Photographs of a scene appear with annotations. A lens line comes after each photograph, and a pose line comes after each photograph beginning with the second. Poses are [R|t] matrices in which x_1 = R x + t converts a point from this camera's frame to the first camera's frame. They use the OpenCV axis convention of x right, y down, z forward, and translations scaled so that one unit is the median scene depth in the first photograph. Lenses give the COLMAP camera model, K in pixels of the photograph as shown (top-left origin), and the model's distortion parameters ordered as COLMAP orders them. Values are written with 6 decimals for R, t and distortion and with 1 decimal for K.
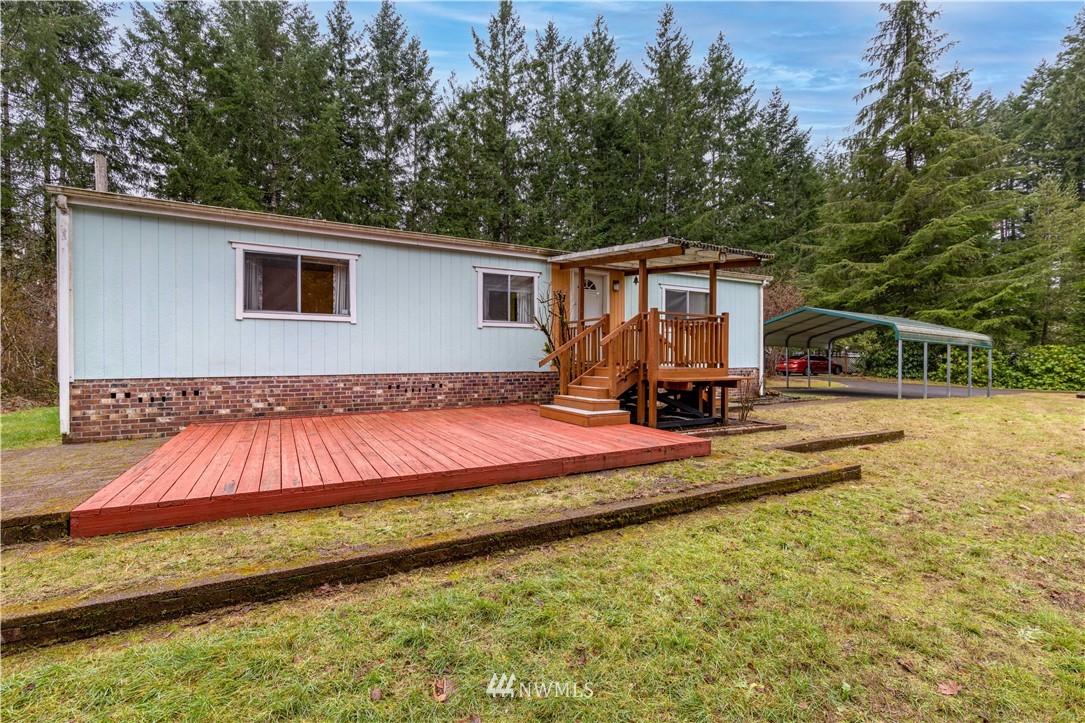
lens RADIAL K [[486.9, 0, 541.5], [0, 486.9, 362.3], [0, 0, 1]] dist [0.000924, 0.000026]
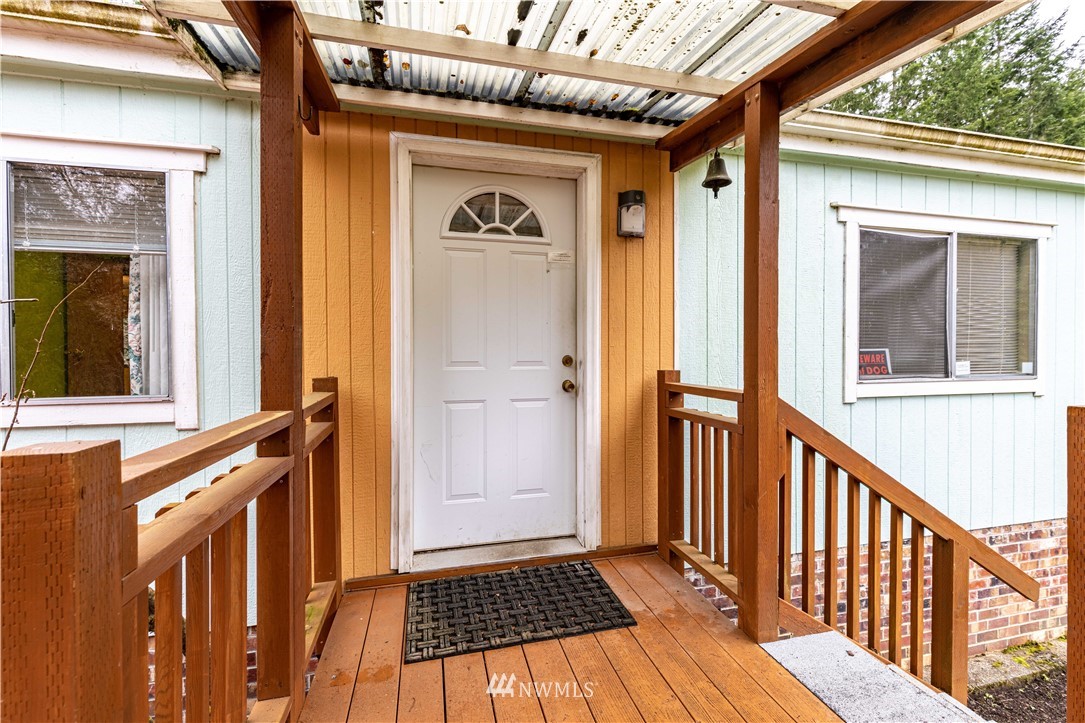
lens RADIAL K [[486.9, 0, 547.5], [0, 486.9, 357.3], [0, 0, 1]] dist [0.000924, 0.000026]
pose [[0.969193, 0.001068, -0.246301, 0.161202], [0.000422, 0.999982, 0.005997, -0.085587], [0.246303, -0.005916, 0.969175, 0.720351]]
